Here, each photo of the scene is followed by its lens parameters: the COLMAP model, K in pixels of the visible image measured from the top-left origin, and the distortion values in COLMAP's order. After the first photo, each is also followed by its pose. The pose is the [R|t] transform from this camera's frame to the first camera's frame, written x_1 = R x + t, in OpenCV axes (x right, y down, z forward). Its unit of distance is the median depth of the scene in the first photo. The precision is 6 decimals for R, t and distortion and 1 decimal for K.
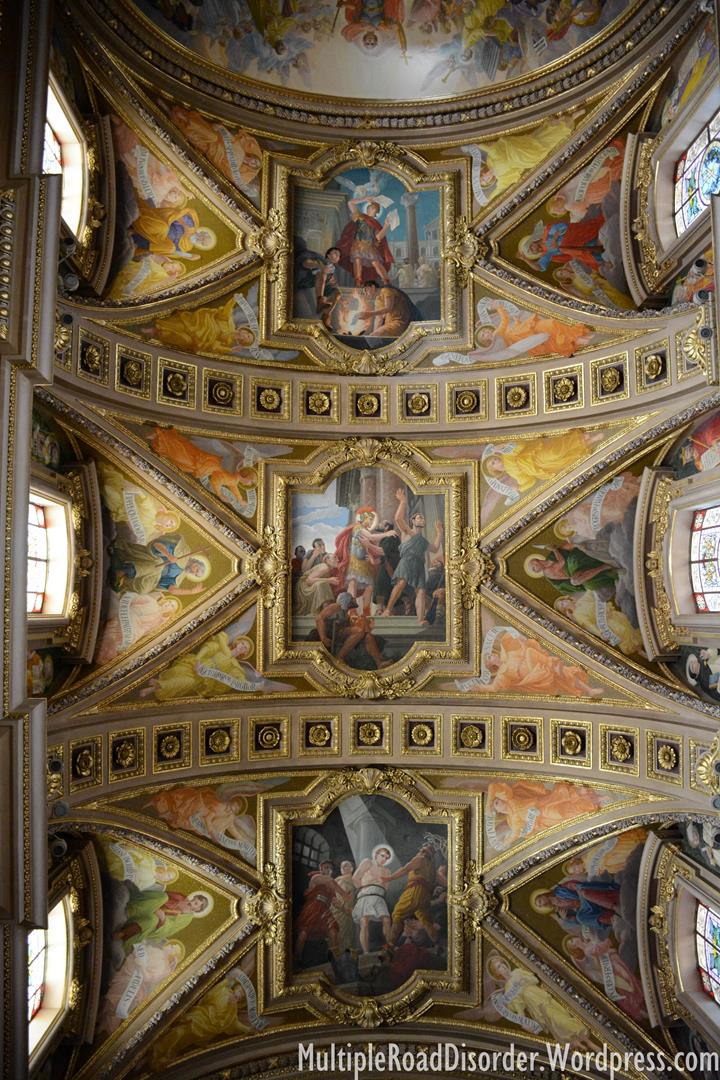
lens RADIAL K [[840.4, 0, 366.0], [0, 840.4, 542.2], [0, 0, 1]] dist [-0.144763, 0.089427]
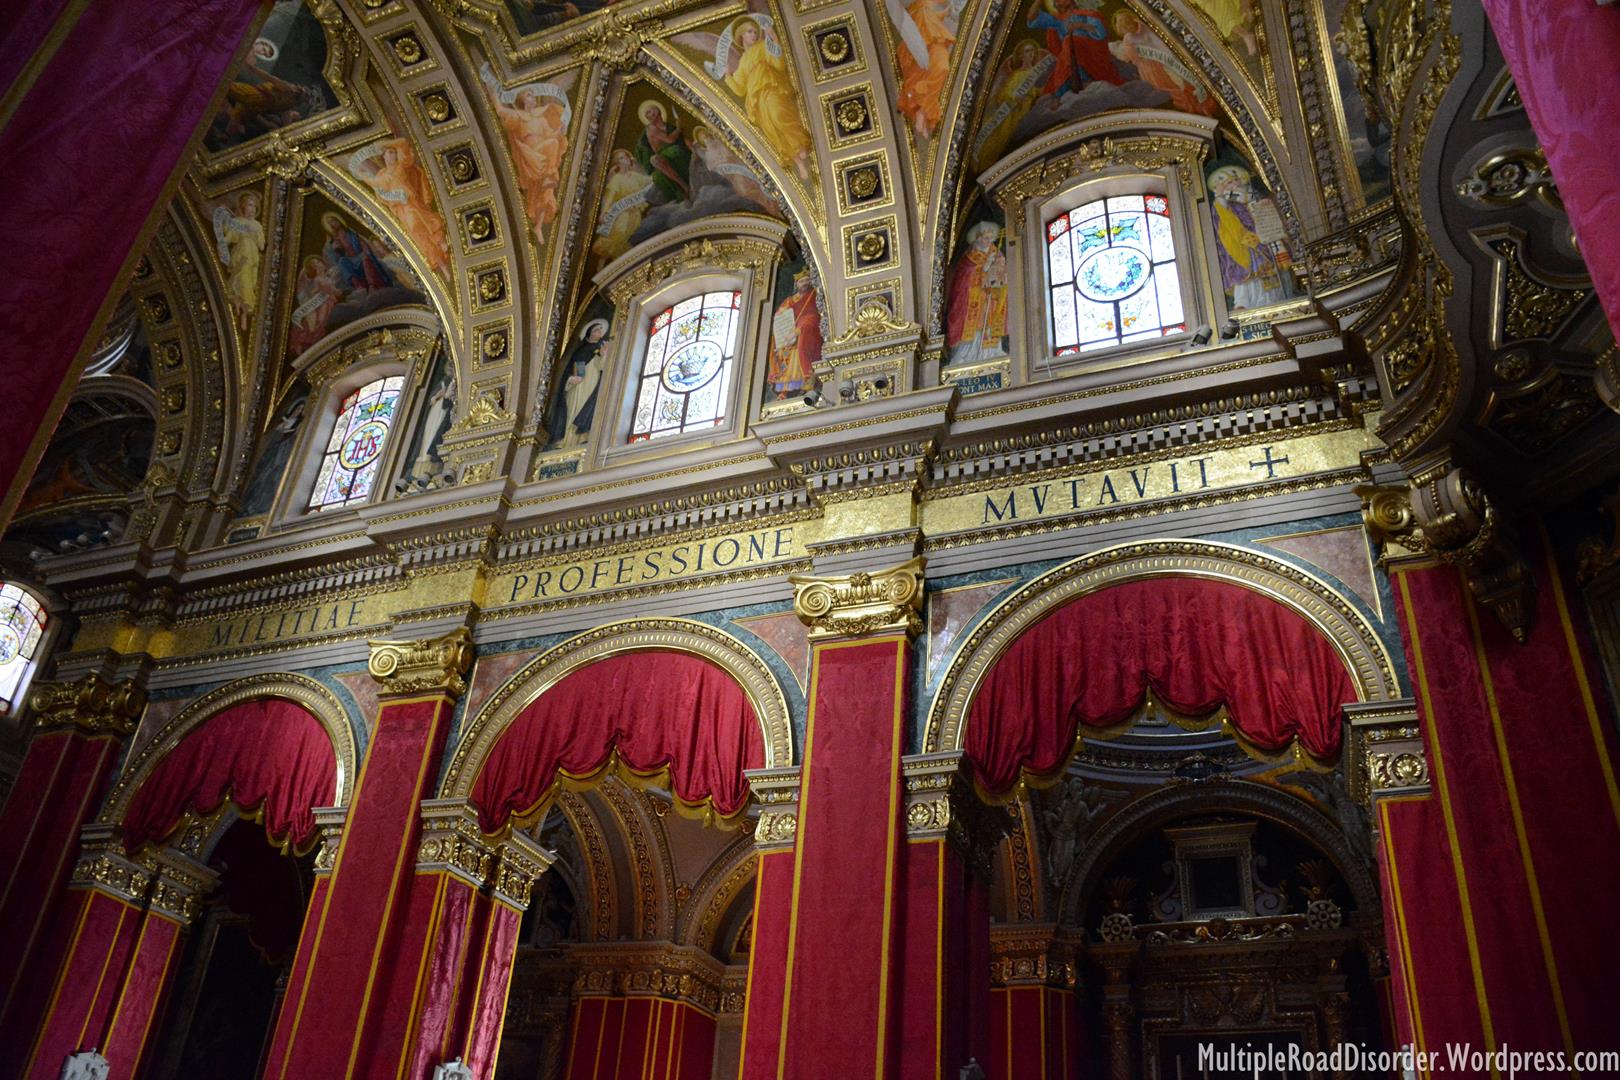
lens RADIAL K [[1260.6, 0, 805.9], [0, 1260.6, 552.8], [0, 0, 1]] dist [-0.144763, 0.089427]
pose [[0.368826, 0.567869, 0.735862, -0.387373], [-0.915824, 0.086721, 0.392103, -0.548633], [0.158849, -0.818538, 0.552053, 0.016252]]
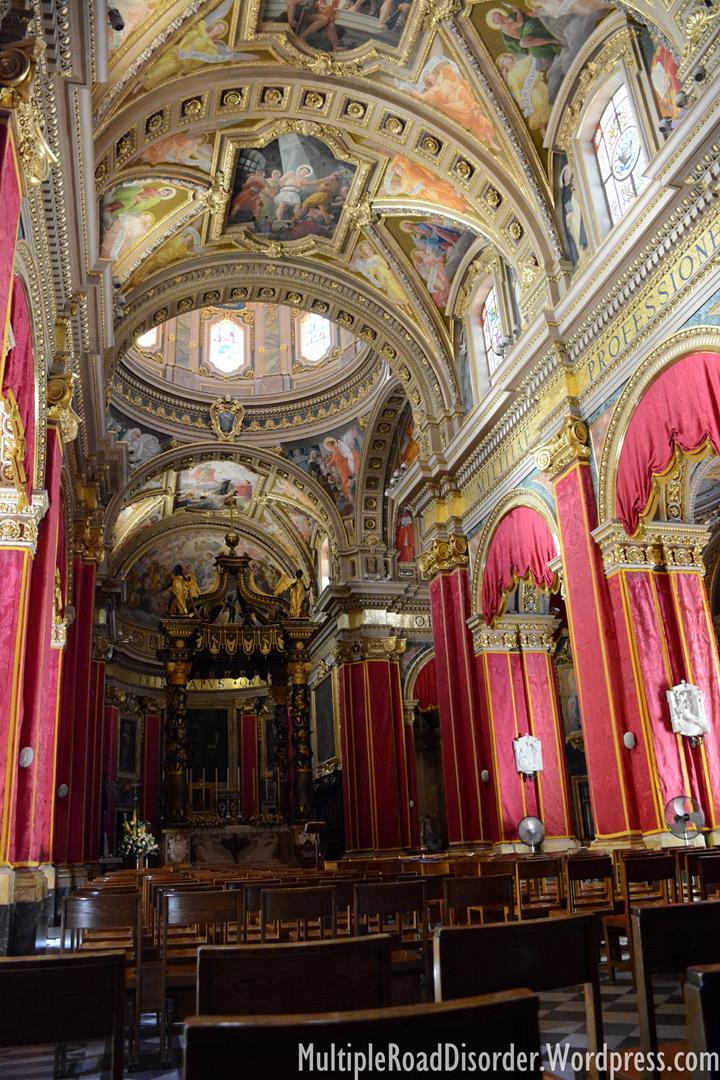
lens RADIAL K [[840.4, 0, 350.6], [0, 840.4, 535.1], [0, 0, 1]] dist [-0.144763, 0.089427]
pose [[0.969093, 0.091976, 0.228908, -0.158843], [-0.245899, 0.285667, 0.926244, -0.706813], [0.019801, -0.953905, 0.299455, 0.048263]]
